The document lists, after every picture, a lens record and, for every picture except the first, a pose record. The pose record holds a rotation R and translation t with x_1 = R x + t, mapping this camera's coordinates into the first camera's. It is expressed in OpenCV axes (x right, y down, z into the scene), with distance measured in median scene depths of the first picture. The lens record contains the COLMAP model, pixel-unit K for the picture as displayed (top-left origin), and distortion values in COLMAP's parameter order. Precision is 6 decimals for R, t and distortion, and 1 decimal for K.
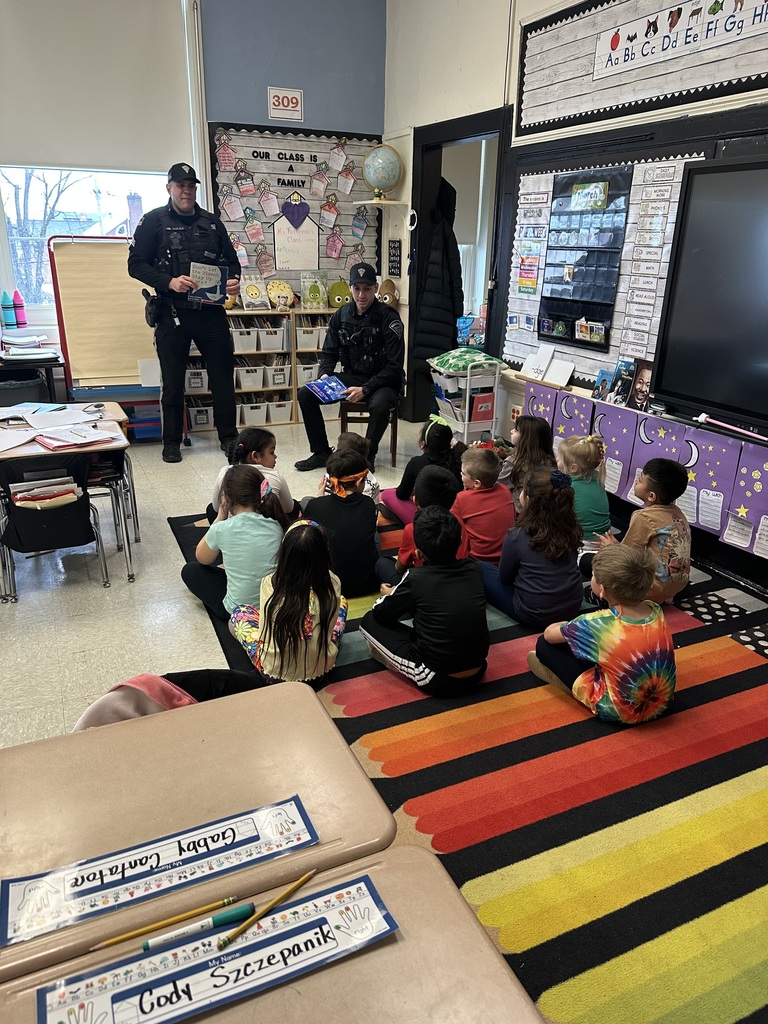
lens RADIAL K [[711.6, 0, 385.0], [0, 711.6, 512.4], [0, 0, 1]] dist [-0.000311, 0.000196]
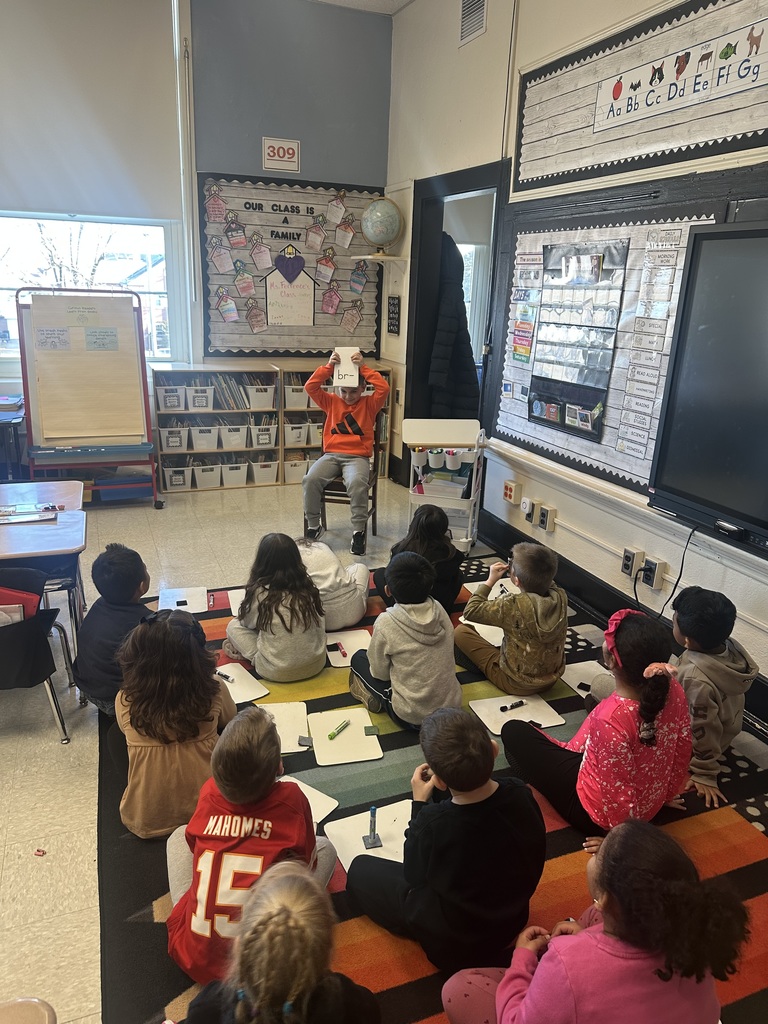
lens RADIAL K [[711.6, 0, 380.5], [0, 711.6, 511.7], [0, 0, 1]] dist [-0.000311, 0.000196]
pose [[0.997940, 0.037518, -0.052032, 0.070815], [-0.040460, 0.997572, -0.056680, -0.056576], [0.049779, 0.058668, 0.997036, 0.098697]]
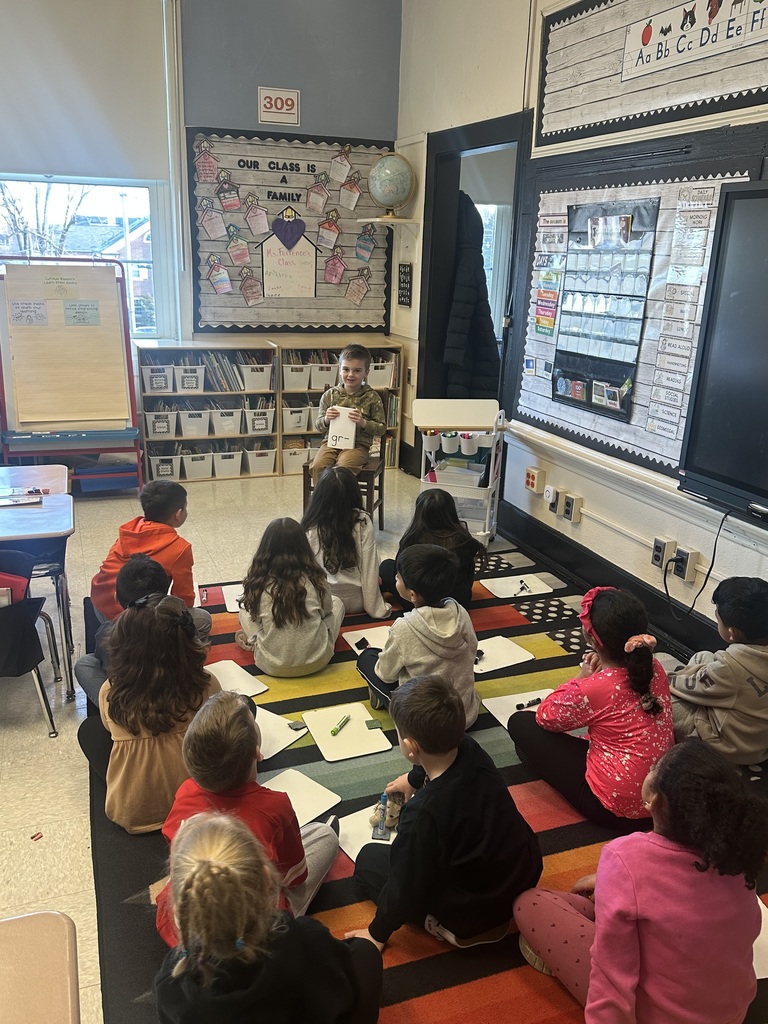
lens RADIAL K [[829.2, 0, 374.4], [0, 829.2, 519.3], [0, 0, 1]] dist [0.009982, -0.009794]
pose [[0.996433, 0.037732, -0.075489, 0.080016], [-0.041716, 0.997780, -0.051914, -0.037524], [0.073362, 0.054877, 0.995794, 0.049478]]
